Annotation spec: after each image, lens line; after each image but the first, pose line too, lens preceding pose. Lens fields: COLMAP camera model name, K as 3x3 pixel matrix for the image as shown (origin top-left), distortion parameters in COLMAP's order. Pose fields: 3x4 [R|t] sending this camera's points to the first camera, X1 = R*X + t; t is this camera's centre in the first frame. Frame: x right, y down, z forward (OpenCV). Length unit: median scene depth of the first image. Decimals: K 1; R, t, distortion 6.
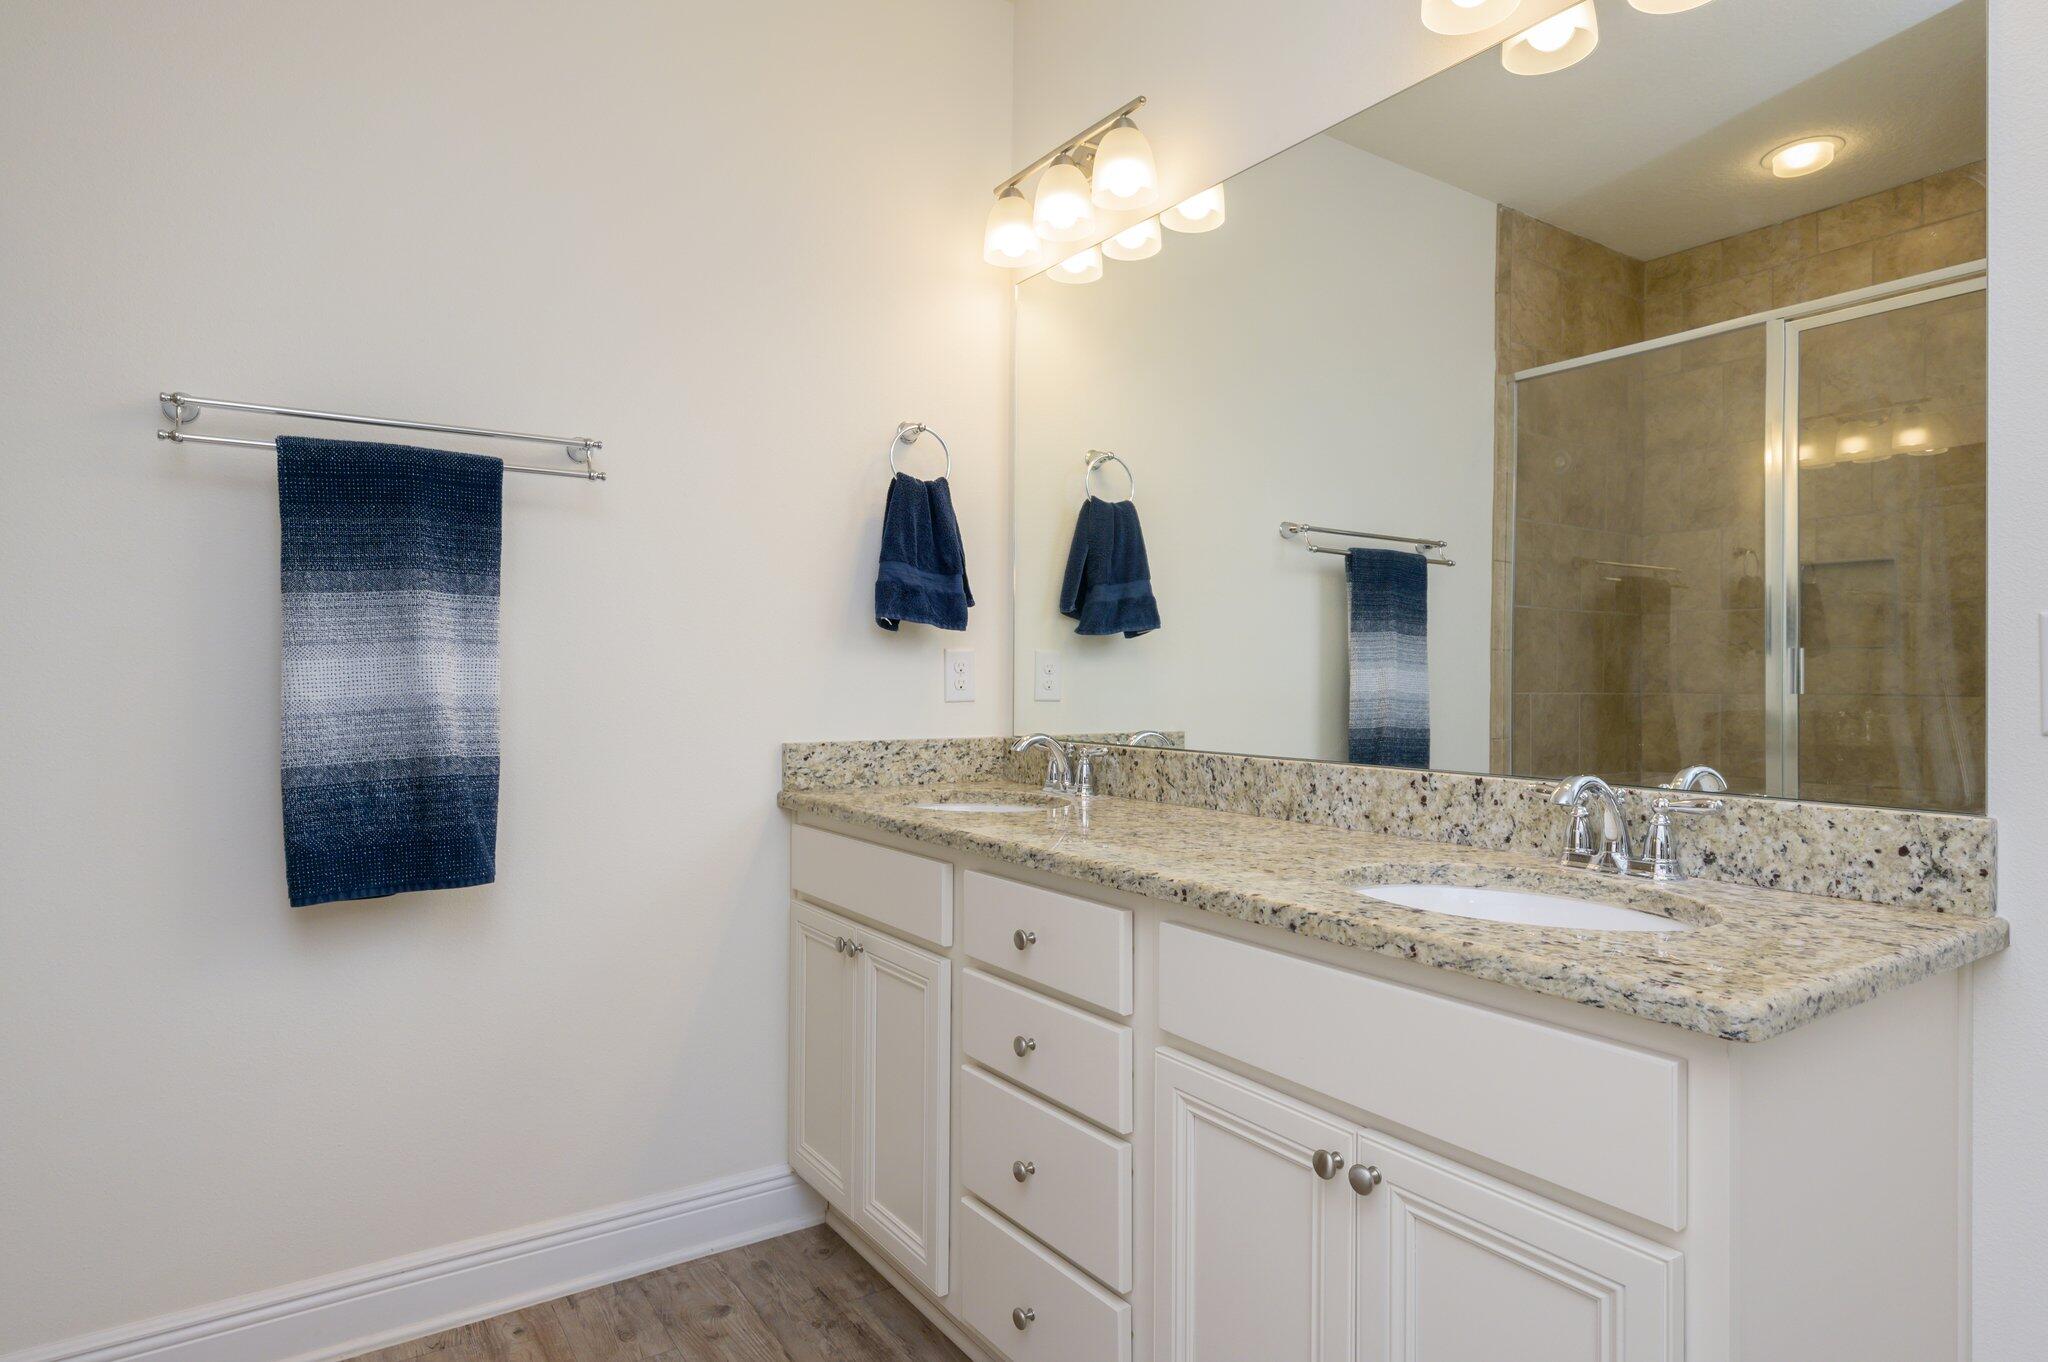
lens RADIAL K [[1090.1, 0, 1027.0], [0, 1090.1, 684.7], [0, 0, 1]] dist [-0.000008, 0.001388]
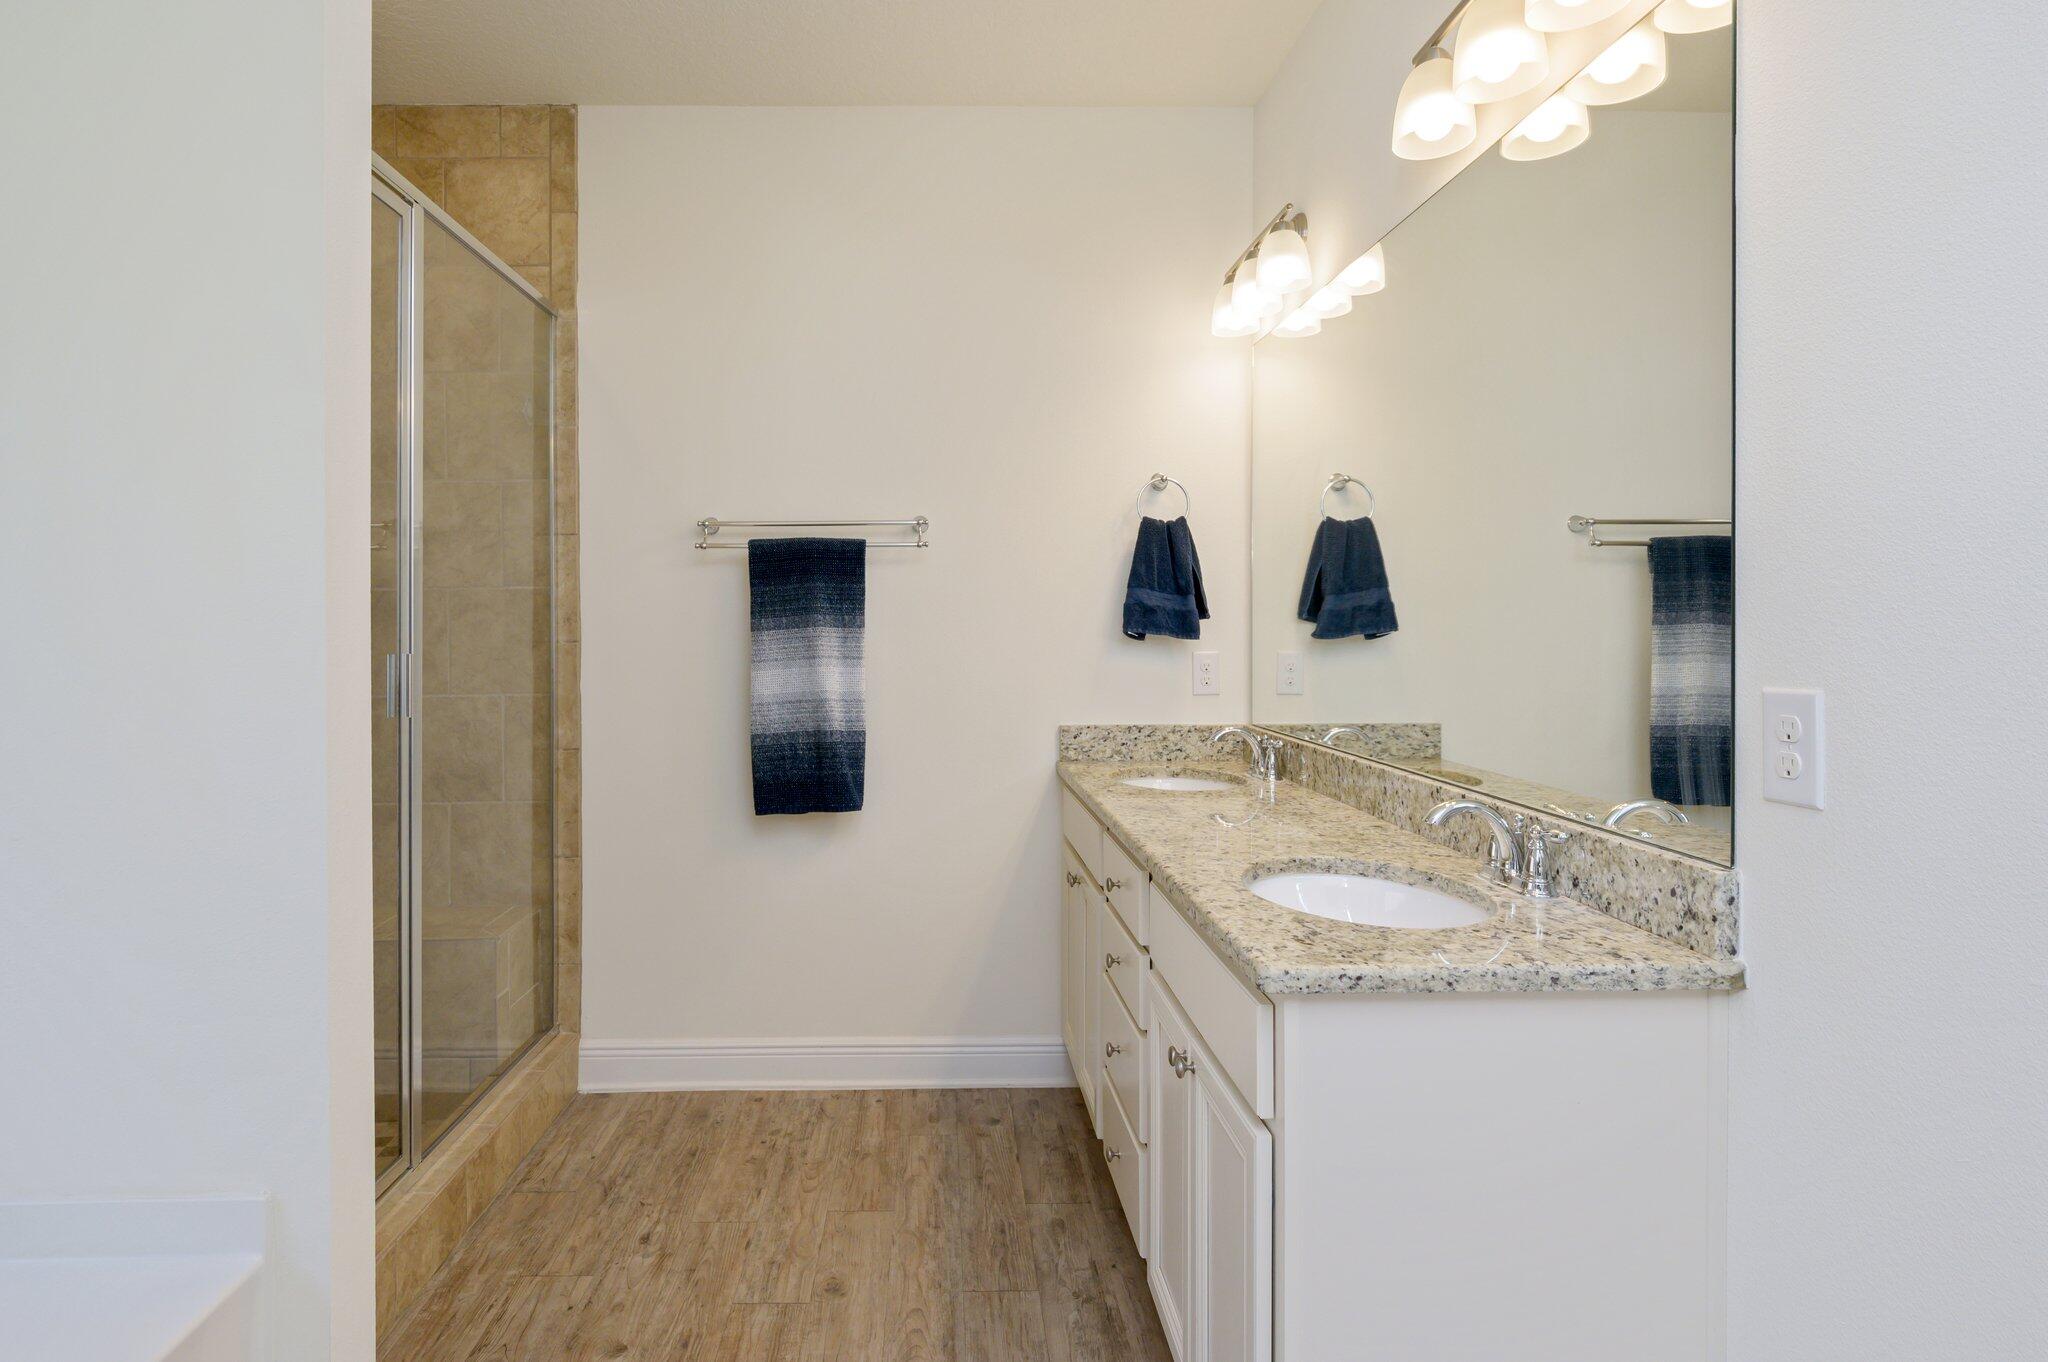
lens RADIAL K [[1033.9, 0, 948.0], [0, 1033.9, 643.6], [0, 0, 1]] dist [0.006314, -0.002658]
pose [[0.832961, -0.004959, -0.553309, 0.447844], [0.009287, 0.999944, 0.005019, -0.066923], [0.553253, -0.009319, 0.832961, -0.172688]]
